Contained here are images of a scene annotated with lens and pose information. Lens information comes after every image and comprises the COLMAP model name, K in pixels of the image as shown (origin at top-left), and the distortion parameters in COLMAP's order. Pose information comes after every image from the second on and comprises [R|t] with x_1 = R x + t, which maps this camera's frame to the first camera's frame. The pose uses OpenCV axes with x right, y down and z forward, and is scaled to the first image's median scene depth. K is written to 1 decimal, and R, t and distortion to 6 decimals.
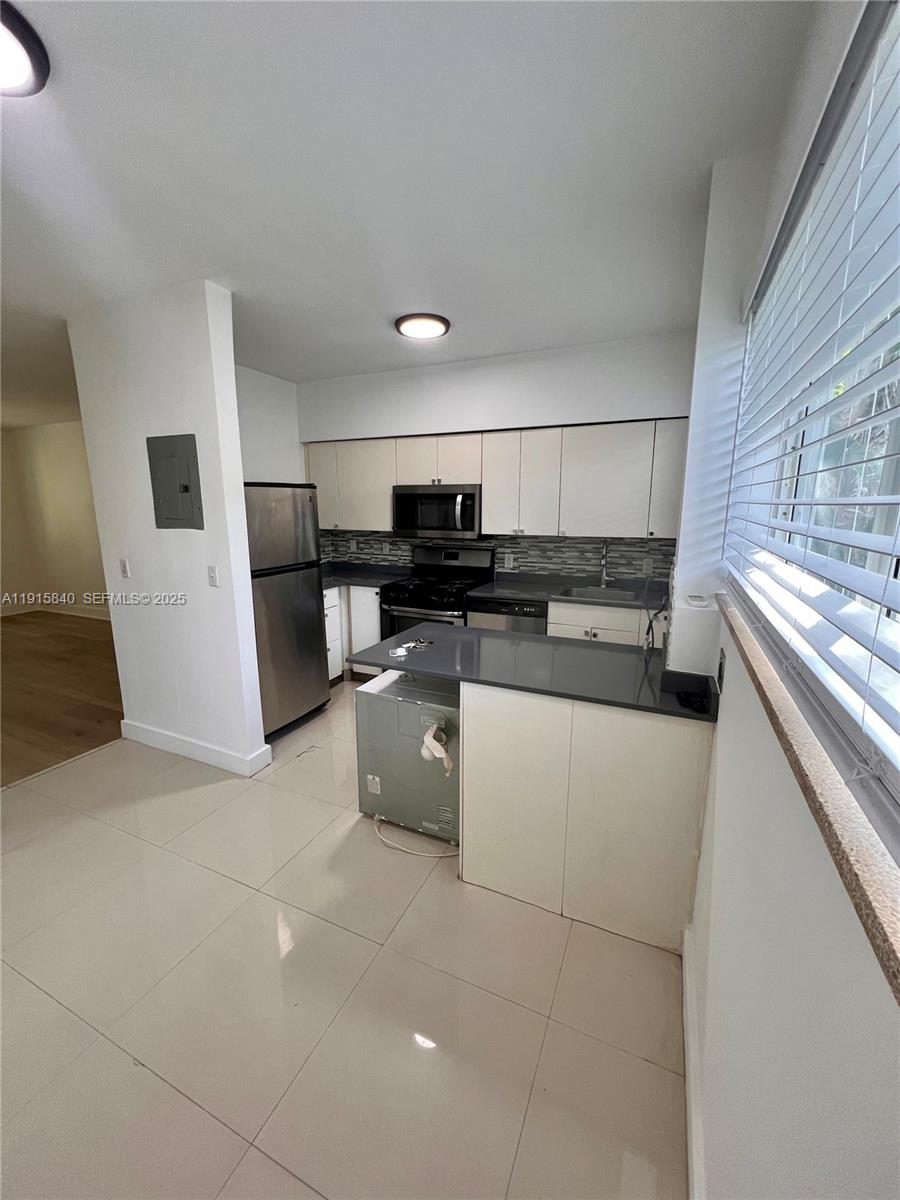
lens RADIAL K [[479.0, 0, 447.5], [0, 479.0, 603.9], [0, 0, 1]] dist [-0.001049, 0.000272]
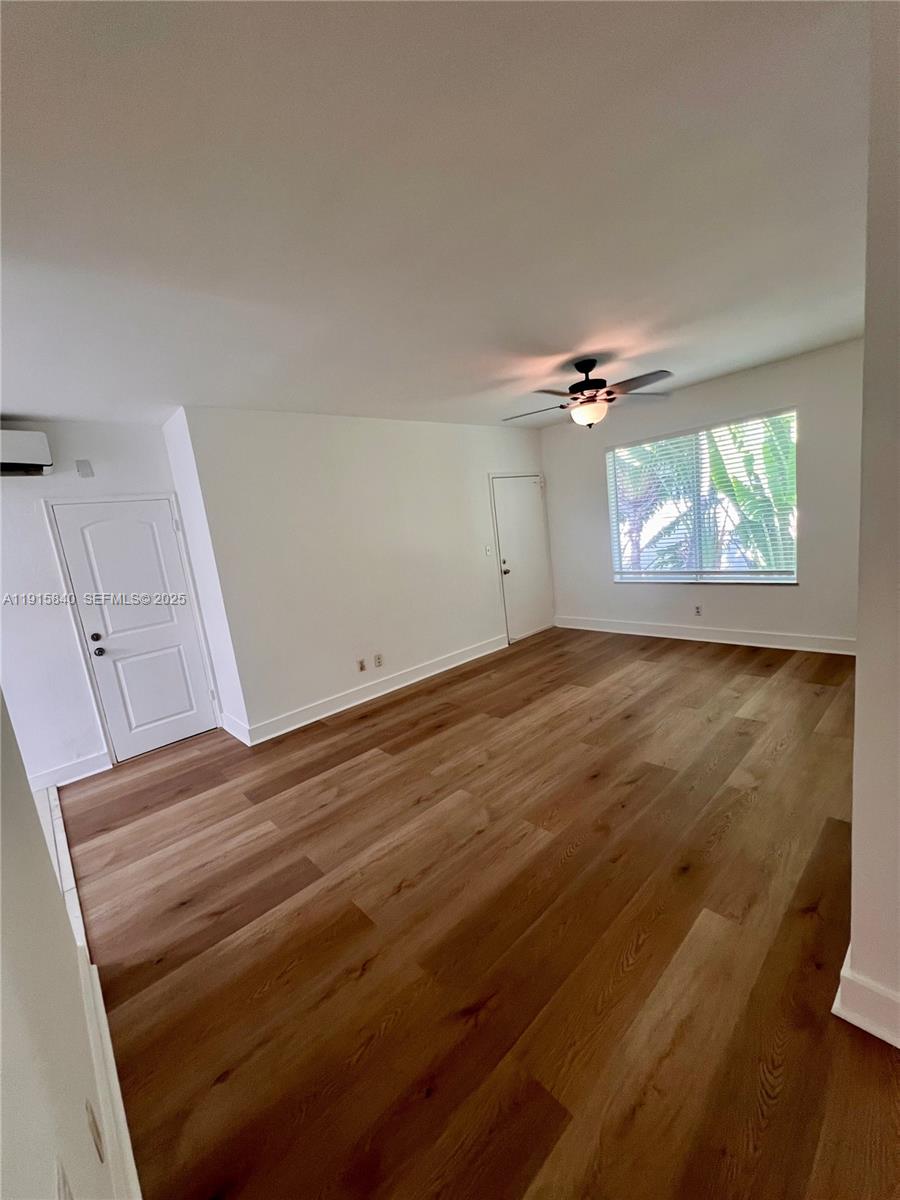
lens RADIAL K [[479.0, 0, 451.1], [0, 479.0, 601.3], [0, 0, 1]] dist [-0.001049, 0.000272]
pose [[-0.380487, 0.200207, -0.902855, -0.363399], [-0.069748, 0.967292, 0.243890, -0.290452], [0.922152, 0.155769, -0.354078, 1.366776]]
